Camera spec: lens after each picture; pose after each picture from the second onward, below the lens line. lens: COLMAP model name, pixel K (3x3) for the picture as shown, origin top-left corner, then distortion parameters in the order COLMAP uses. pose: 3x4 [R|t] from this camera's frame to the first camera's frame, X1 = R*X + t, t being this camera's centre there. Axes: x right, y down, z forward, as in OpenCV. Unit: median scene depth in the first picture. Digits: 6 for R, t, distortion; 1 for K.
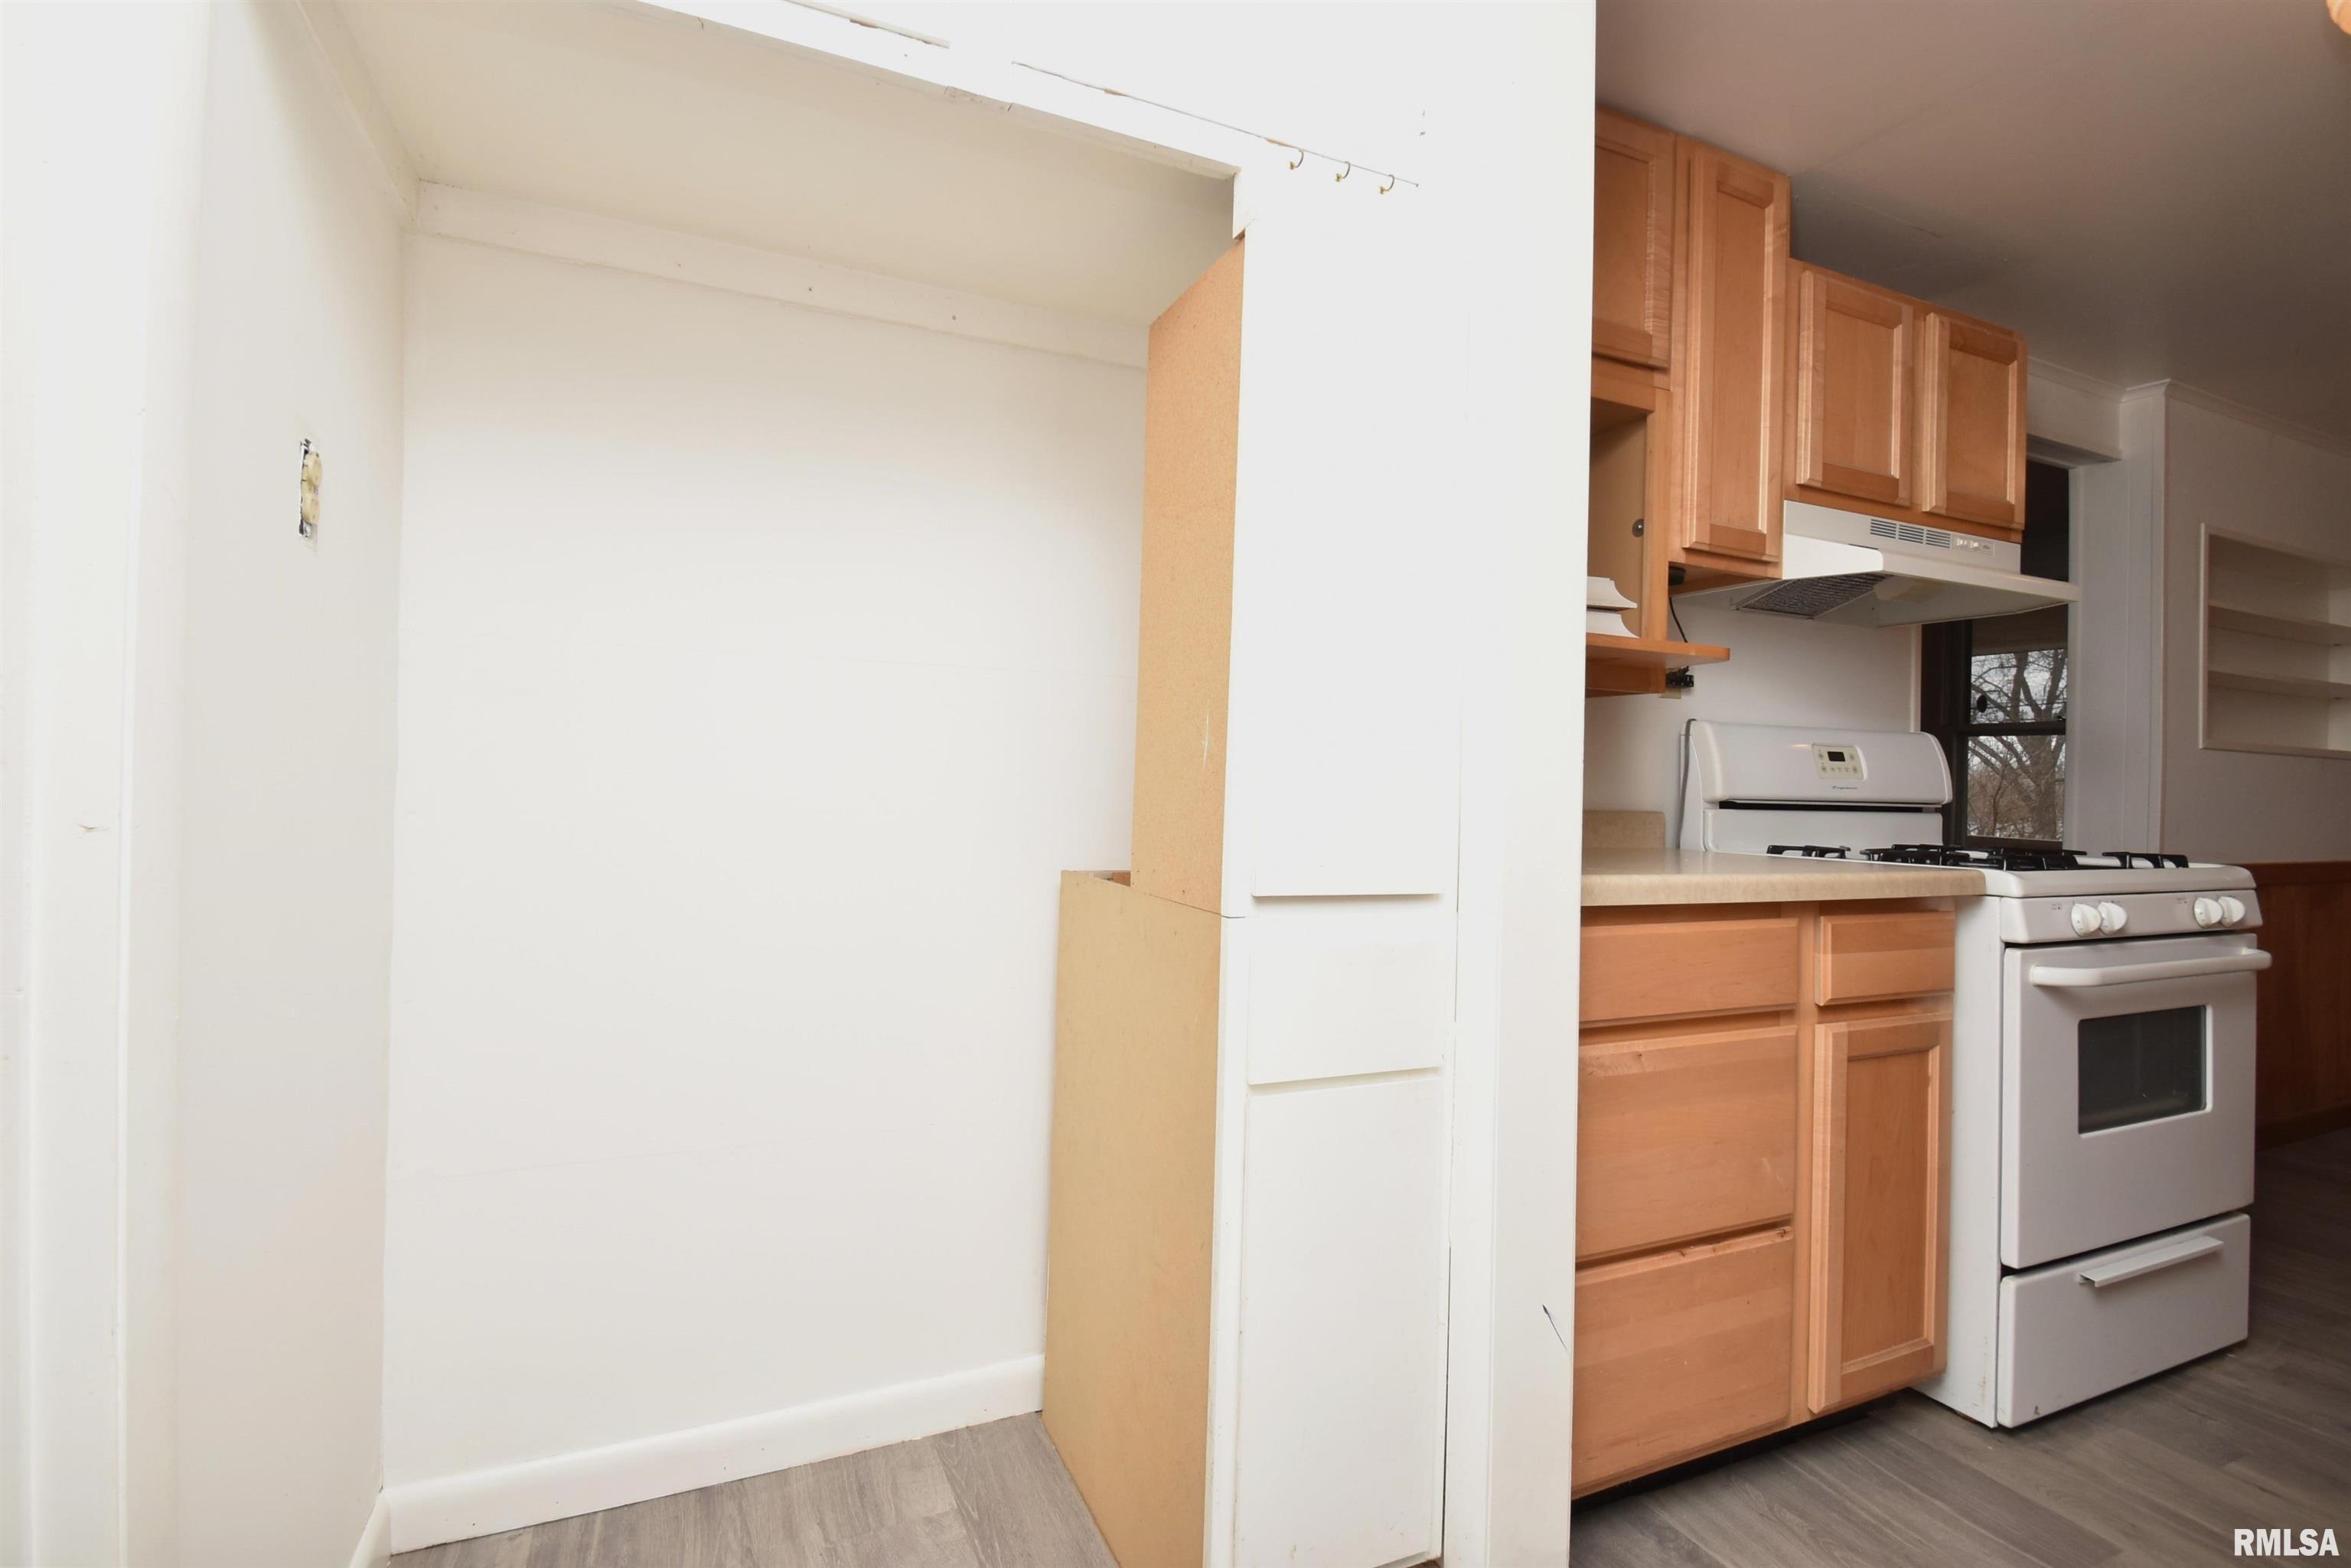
lens RADIAL K [[1054.9, 0, 1176.7], [0, 1054.9, 772.9], [0, 0, 1]] dist [-0.002724, -0.006548]
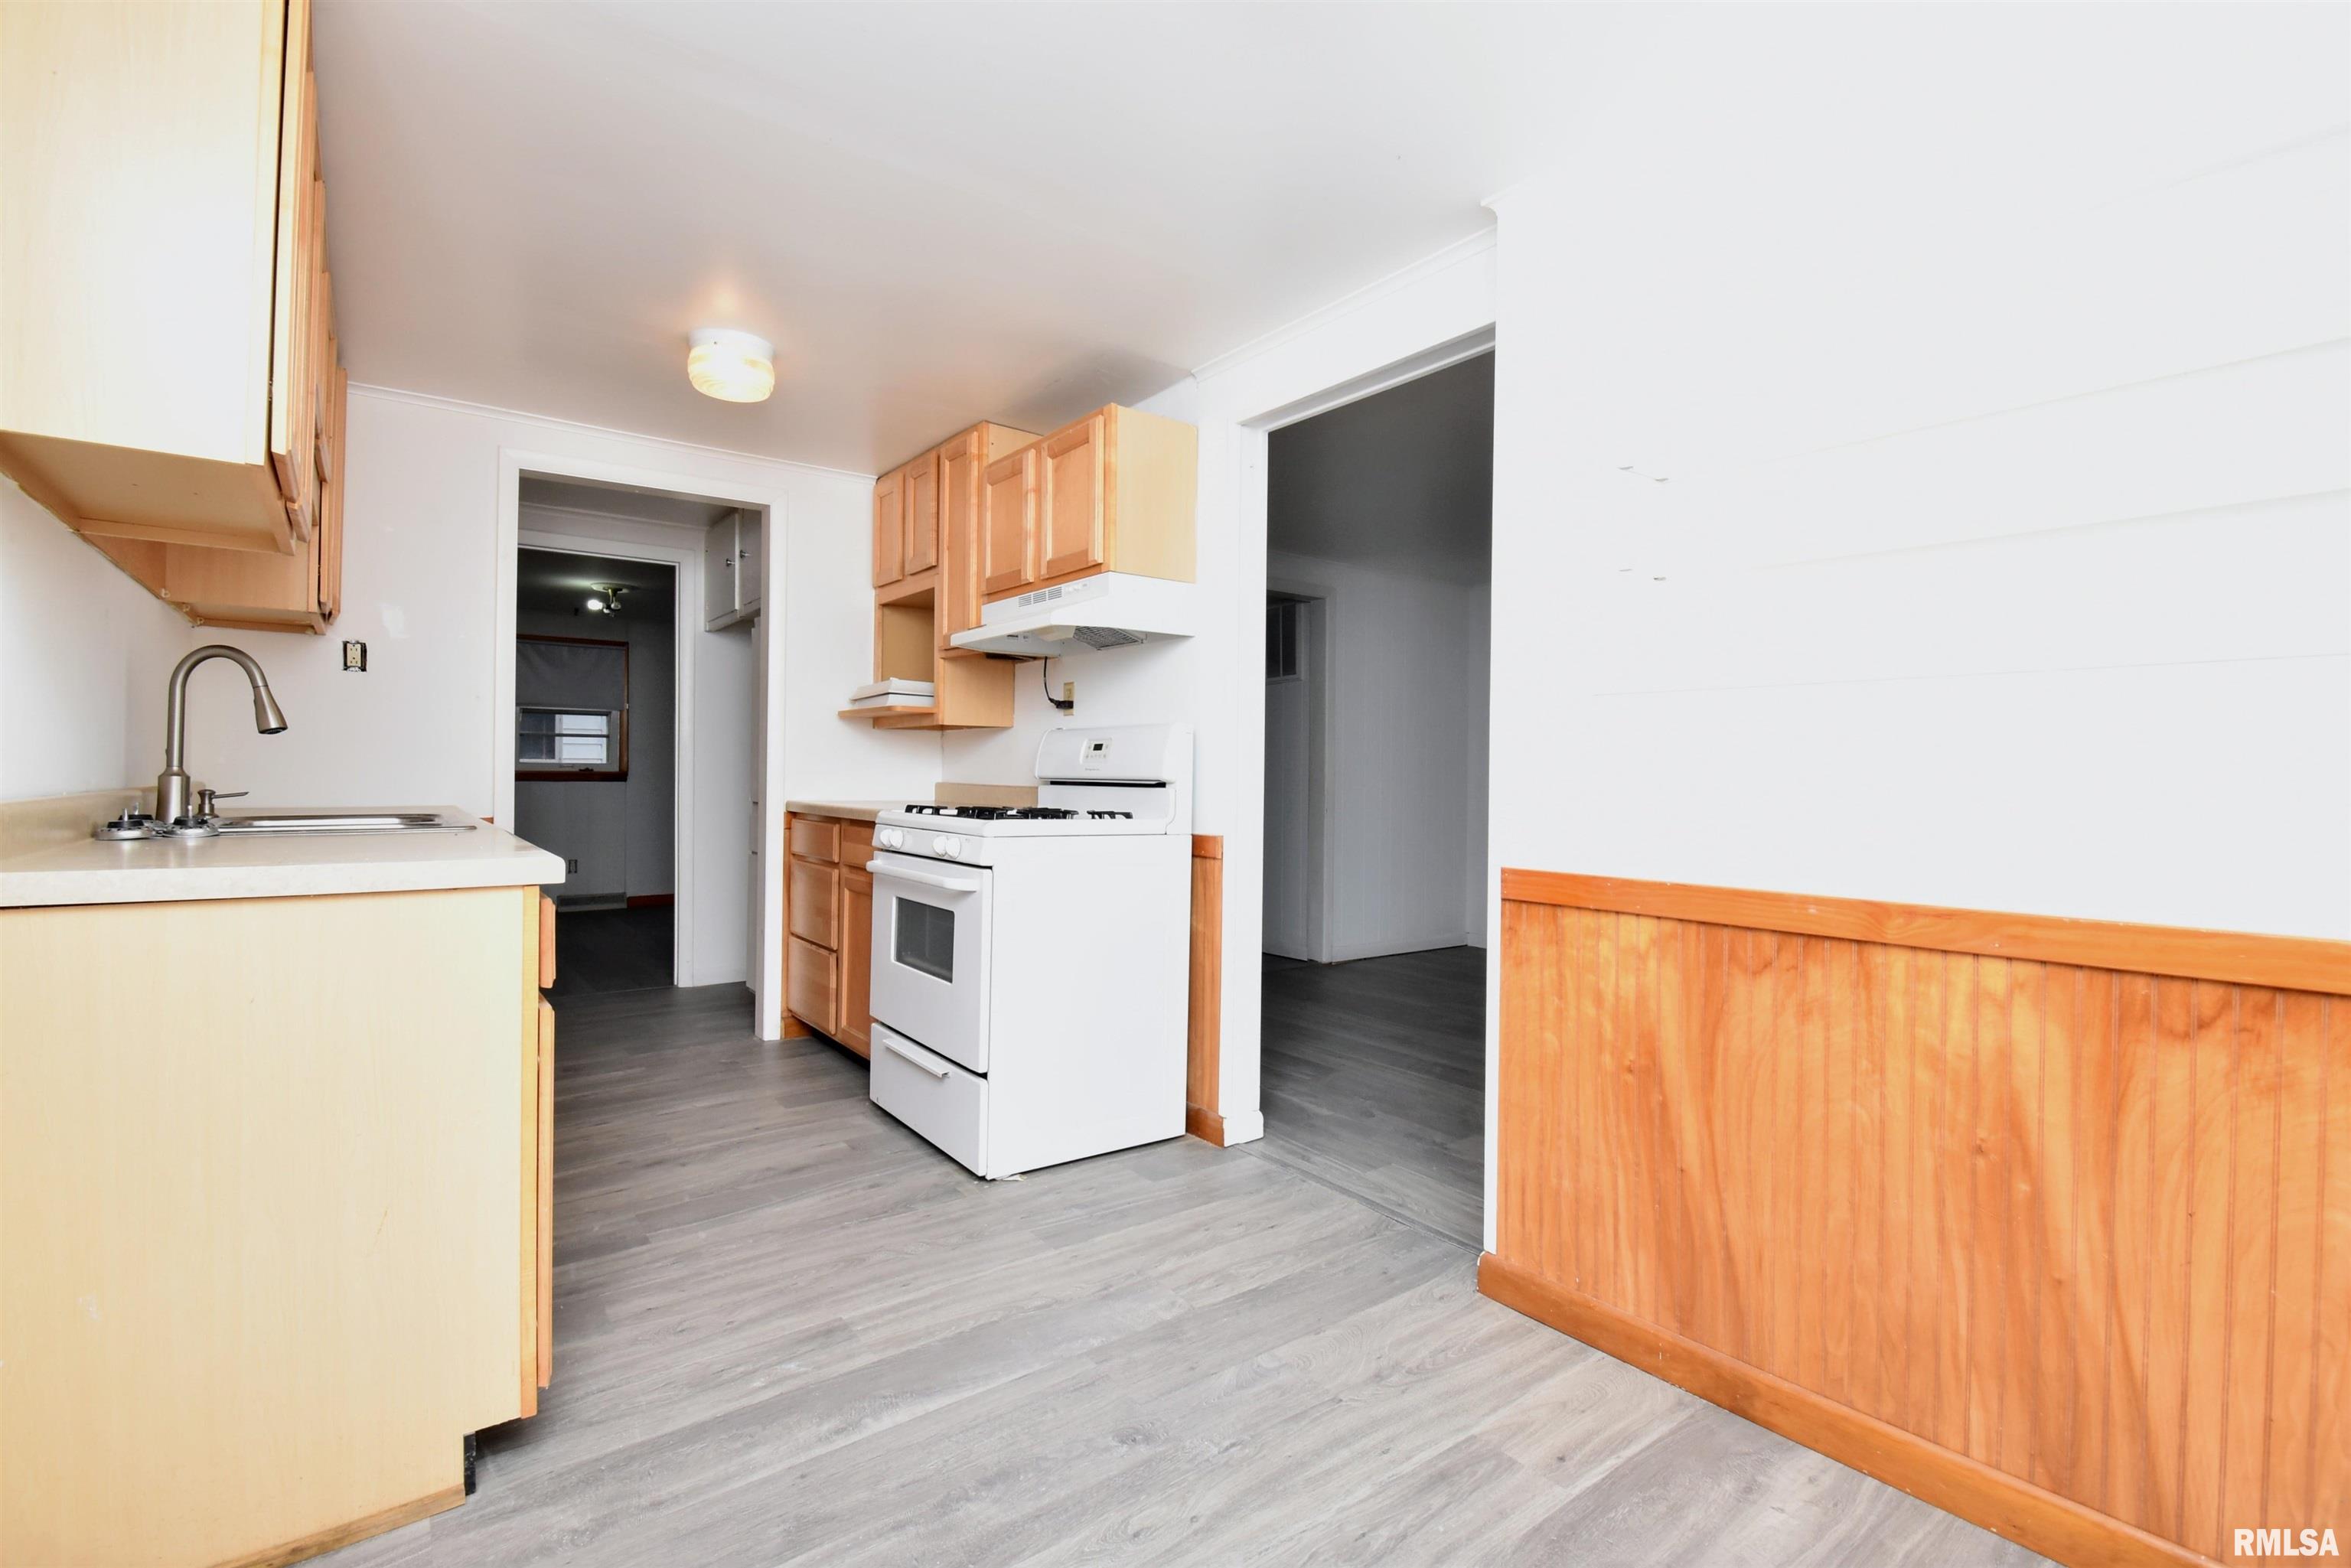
lens RADIAL K [[1054.9, 0, 1173.1], [0, 1054.9, 783.4], [0, 0, 1]] dist [-0.002724, -0.006548]
pose [[0.236550, -0.018226, -0.971448, 2.330592], [-0.005689, 0.999781, -0.020143, 0.069726], [0.971603, 0.010292, 0.236394, 0.881740]]
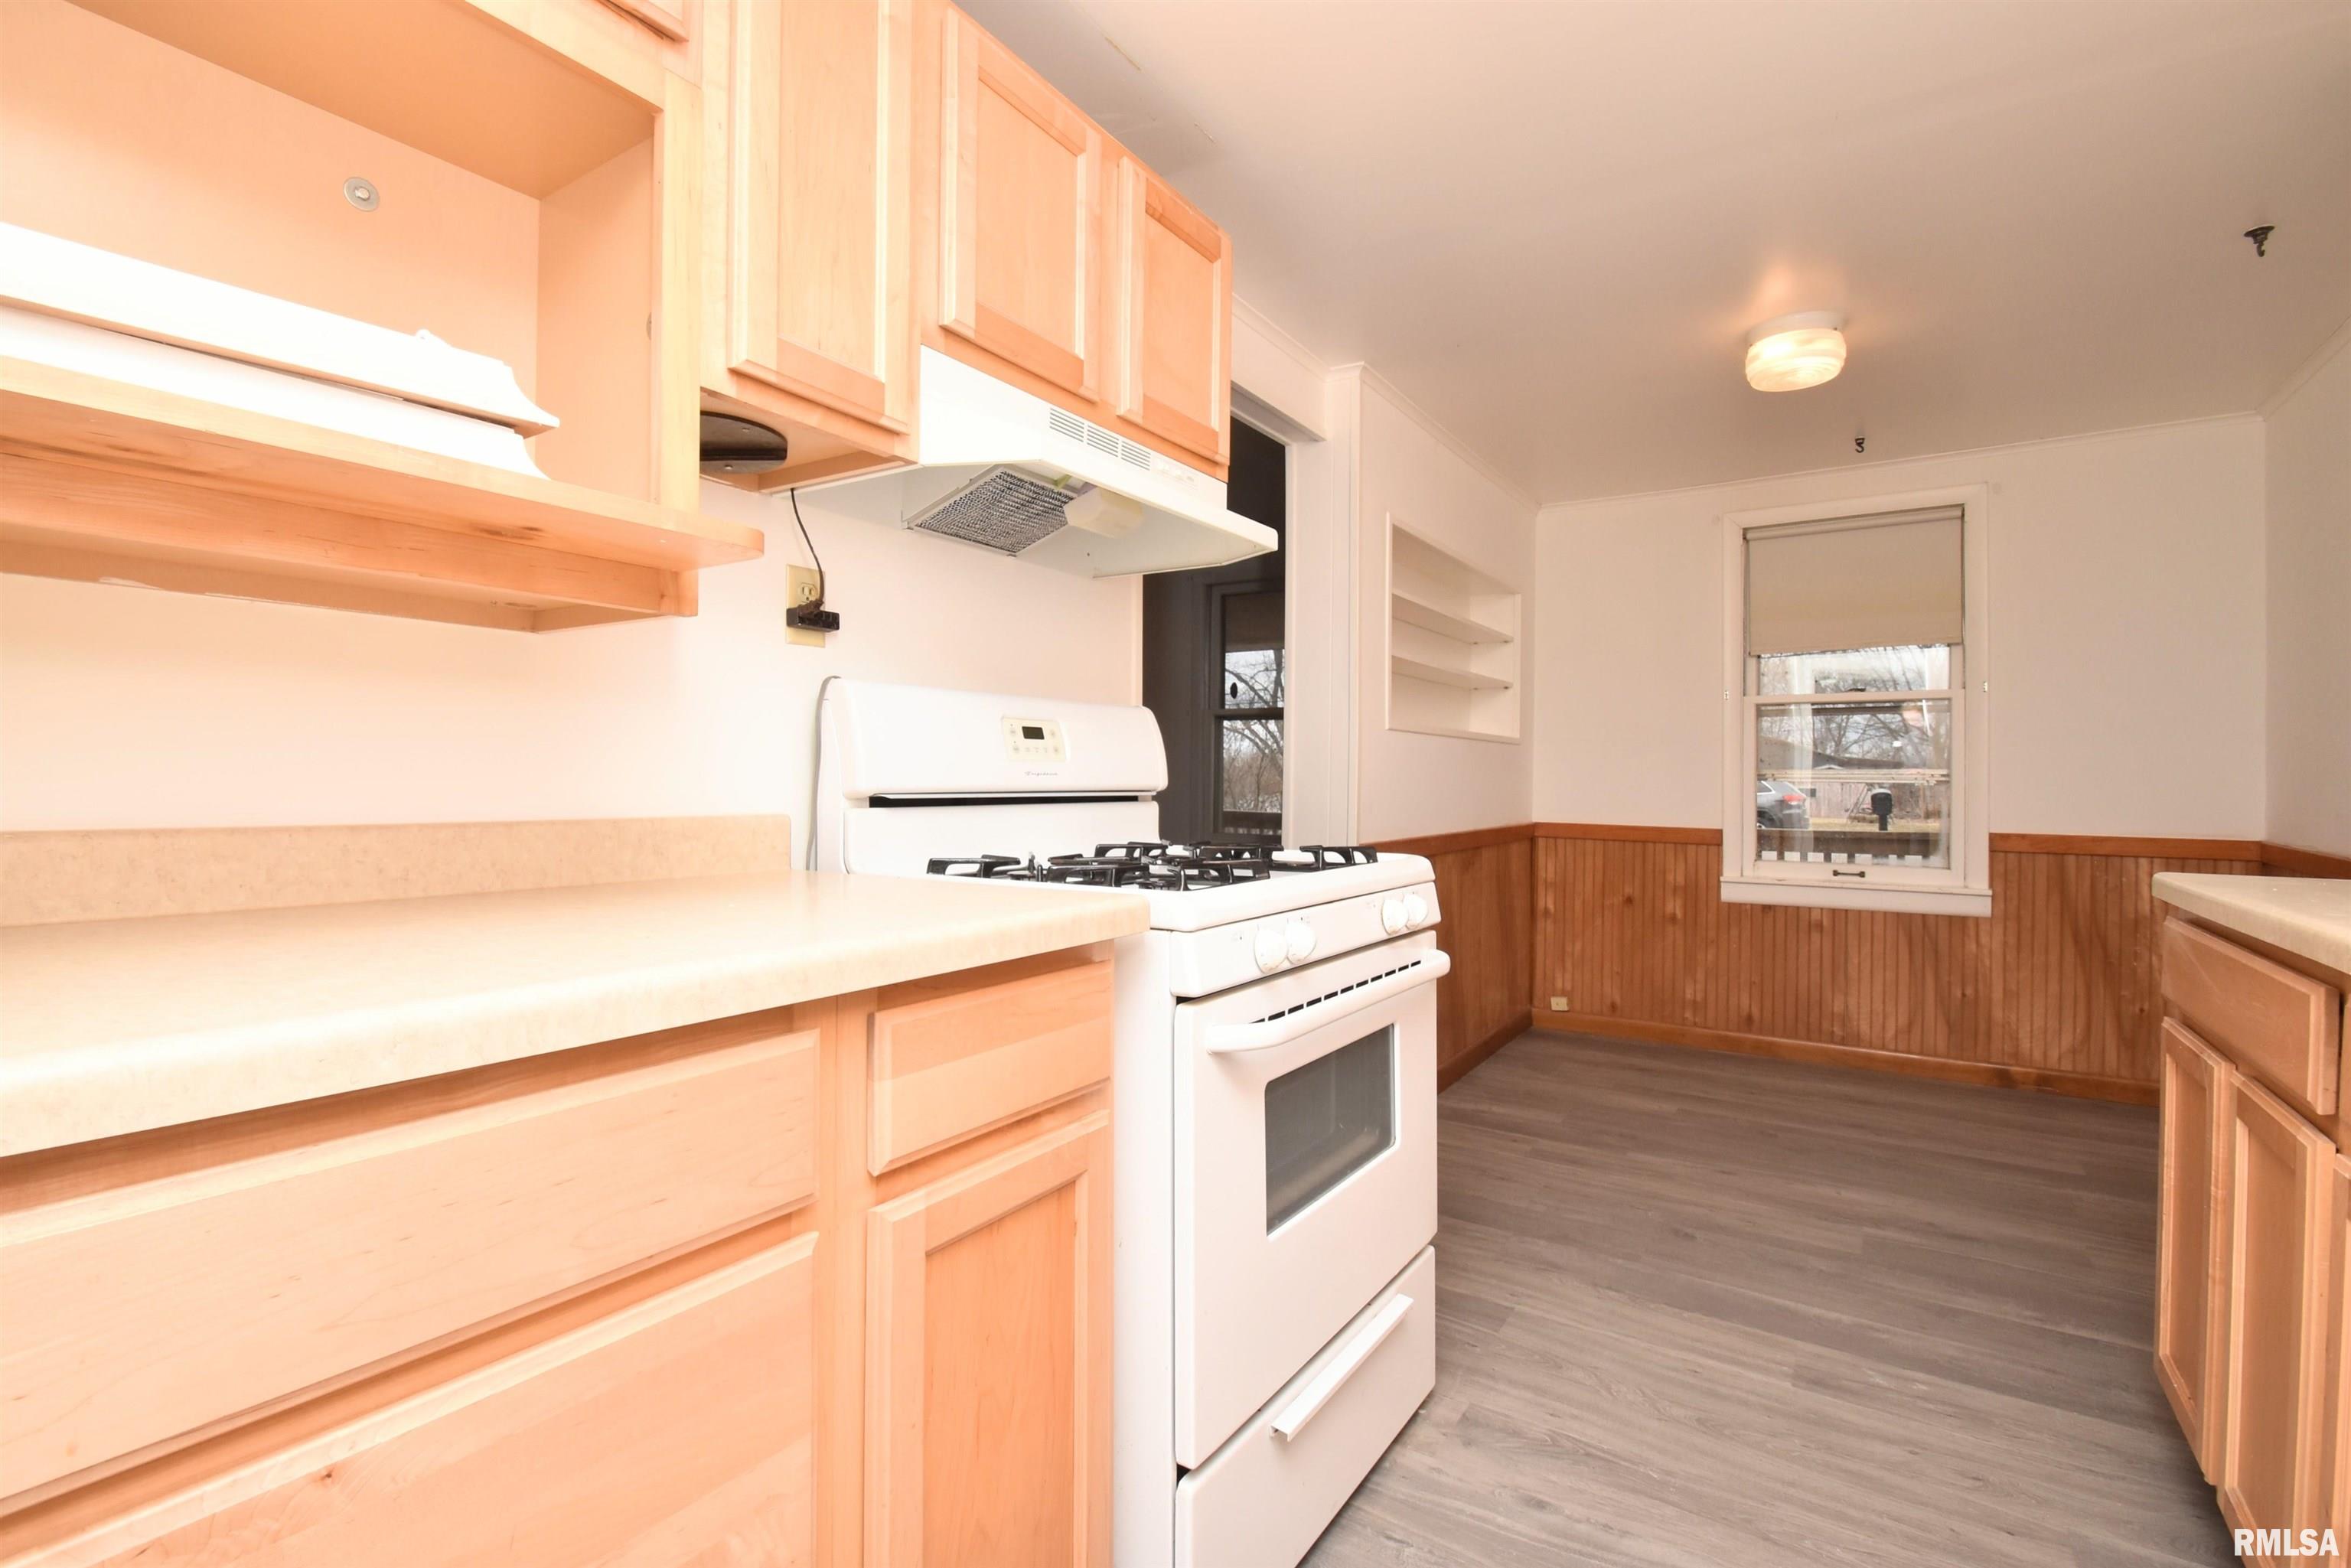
lens RADIAL K [[1054.9, 0, 1164.8], [0, 1054.9, 776.4], [0, 0, 1]] dist [-0.002724, -0.006548]
pose [[0.843177, -0.018564, 0.537316, 0.339016], [0.009708, 0.999766, 0.019308, 0.002540], [-0.537549, -0.011064, 0.843160, 0.346261]]
